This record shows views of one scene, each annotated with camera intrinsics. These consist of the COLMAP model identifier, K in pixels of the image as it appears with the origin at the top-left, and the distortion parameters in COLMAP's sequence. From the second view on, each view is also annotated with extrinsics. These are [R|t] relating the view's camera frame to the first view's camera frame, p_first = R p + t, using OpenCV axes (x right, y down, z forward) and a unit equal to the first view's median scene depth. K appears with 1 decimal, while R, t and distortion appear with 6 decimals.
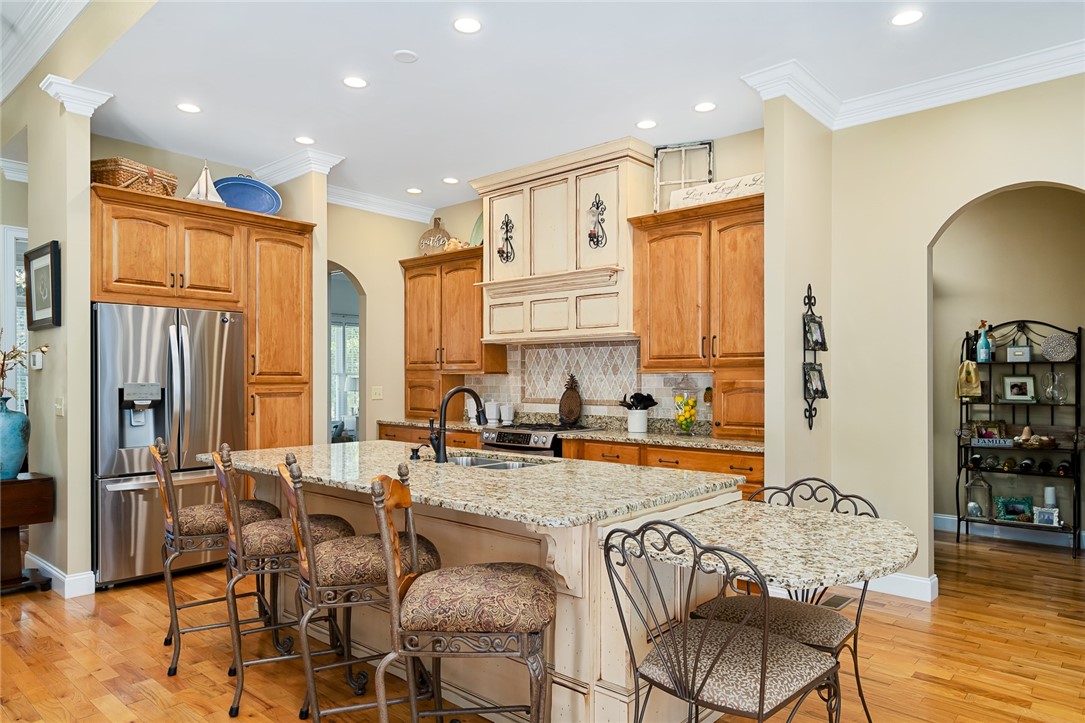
lens RADIAL K [[682.9, 0, 546.8], [0, 682.9, 383.6], [0, 0, 1]] dist [-0.001530, -0.001333]
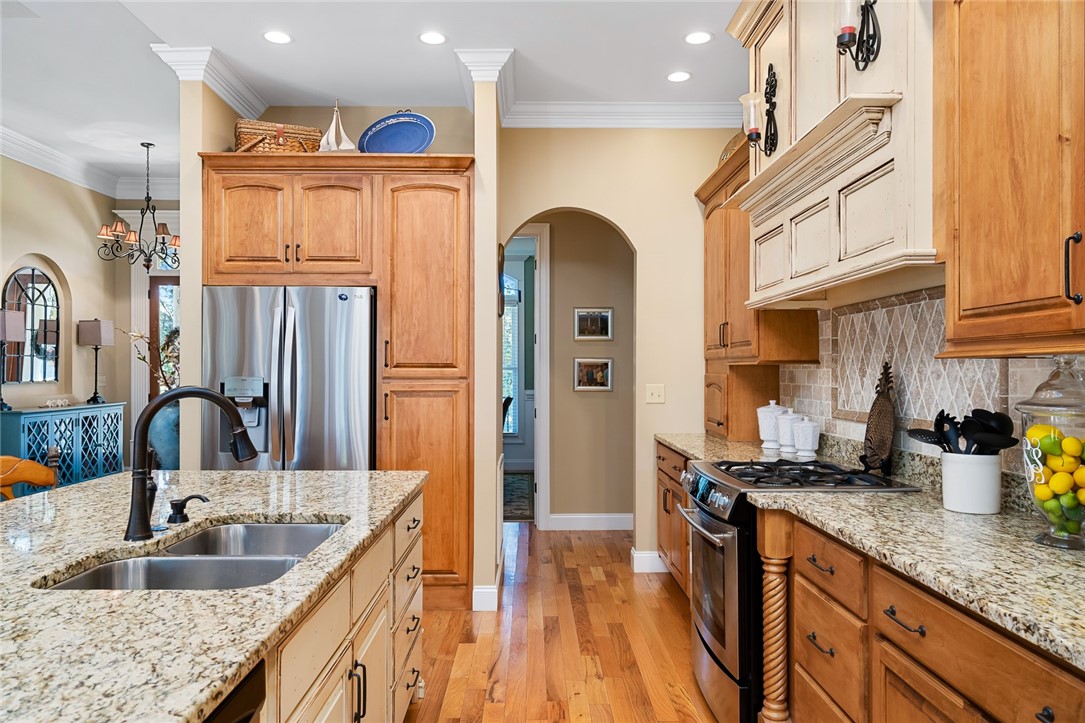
lens RADIAL K [[743.6, 0, 541.7], [0, 743.6, 369.2], [0, 0, 1]] dist [0.011614, -0.000014]
pose [[0.670516, -0.002500, -0.741891, 0.295701], [-0.006423, 0.999937, -0.009175, -0.003738], [0.741867, 0.010917, 0.670458, 0.559080]]
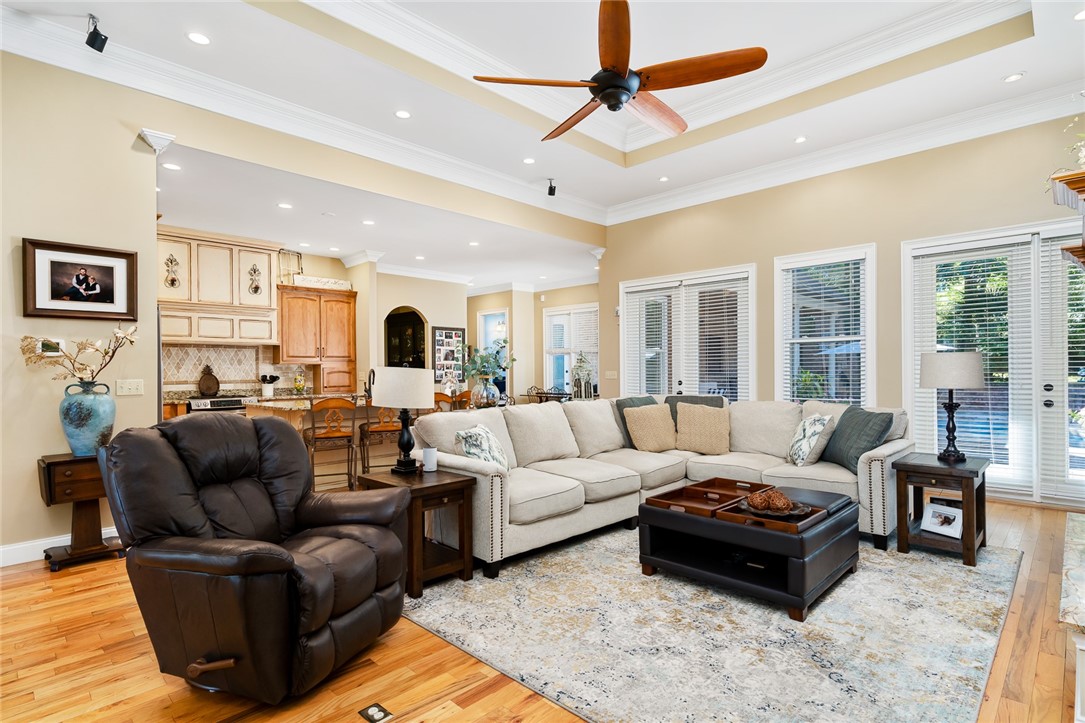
lens RADIAL K [[547.3, 0, 539.6], [0, 547.3, 370.1], [0, 0, 1]] dist [0.002060, 0.001142]
pose [[0.054277, -0.004589, 0.998515, -1.382173], [0.015413, 0.999874, 0.003757, 0.006807], [-0.998407, 0.015186, 0.054341, 0.182170]]
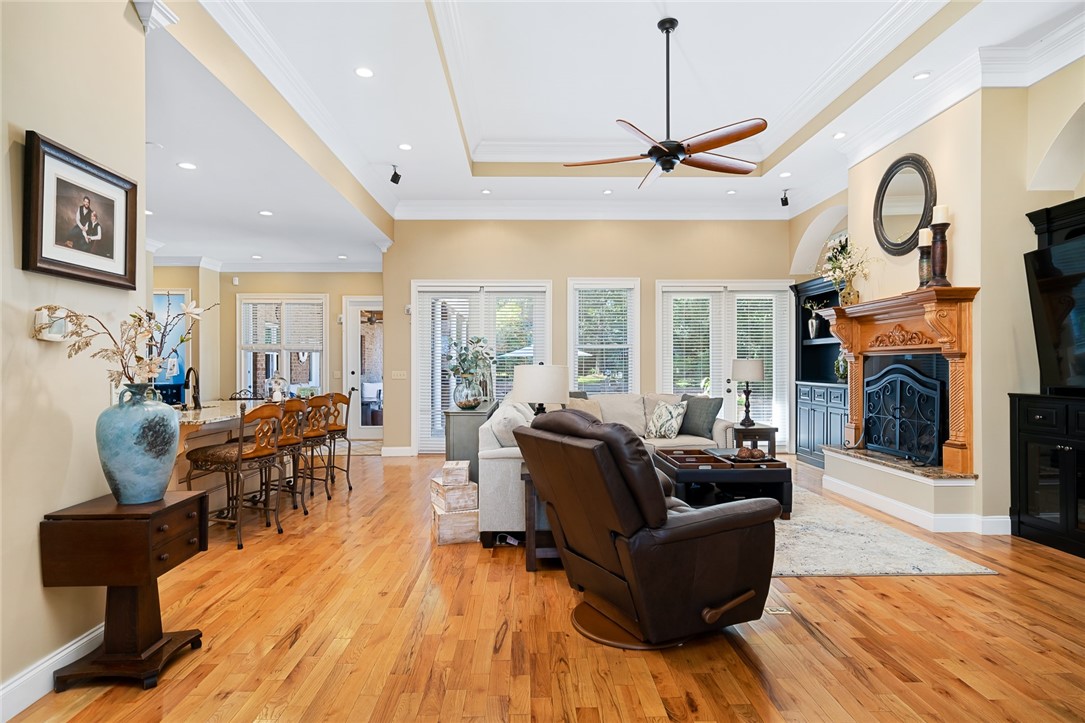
lens RADIAL K [[606.8, 0, 542.4], [0, 606.8, 361.2], [0, 0, 1]] dist [0.009179, 0.000391]
pose [[-0.682386, 0.007893, 0.730949, -1.223659], [0.007528, 0.999965, -0.003770, -0.003257], [-0.730953, 0.002929, -0.682421, 1.426785]]
